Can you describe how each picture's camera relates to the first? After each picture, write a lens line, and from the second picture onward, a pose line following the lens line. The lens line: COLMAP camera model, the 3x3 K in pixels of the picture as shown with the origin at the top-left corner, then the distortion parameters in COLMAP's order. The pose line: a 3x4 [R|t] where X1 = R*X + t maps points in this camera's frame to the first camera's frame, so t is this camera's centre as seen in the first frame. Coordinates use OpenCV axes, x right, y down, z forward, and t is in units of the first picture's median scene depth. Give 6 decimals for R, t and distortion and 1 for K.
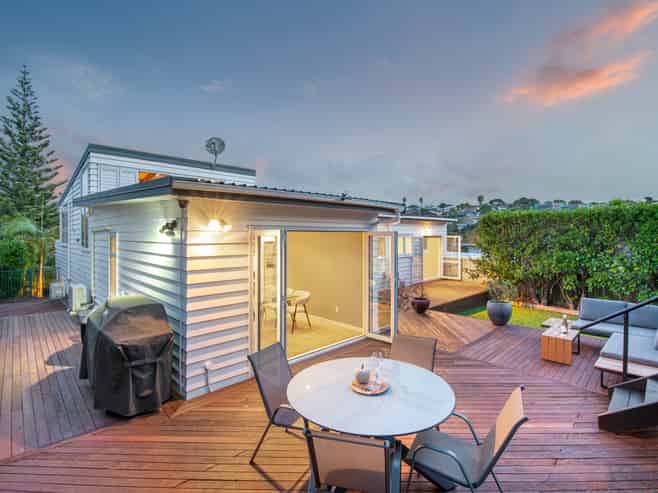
lens RADIAL K [[323.6, 0, 312.7], [0, 323.6, 242.4], [0, 0, 1]] dist [0.002553, 0.000260]
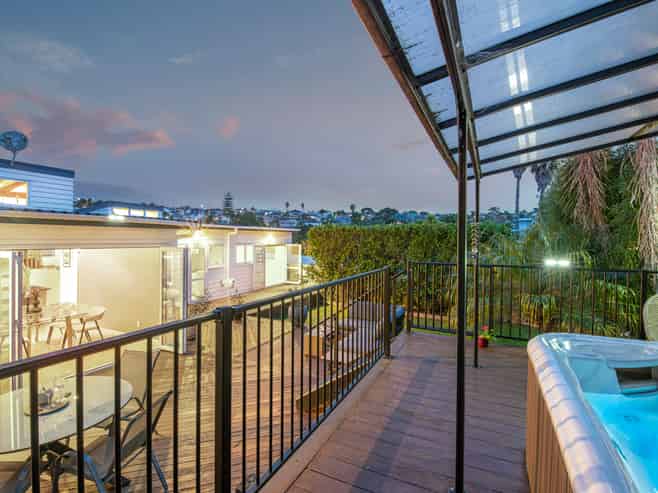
lens RADIAL K [[323.6, 0, 312.7], [0, 323.6, 242.4], [0, 0, 1]] dist [0.002553, 0.000260]
pose [[0.944783, 0.010521, 0.327529, 0.127704], [-0.008645, 0.999937, -0.007182, -0.019569], [-0.327584, 0.003954, 0.944814, -0.060641]]
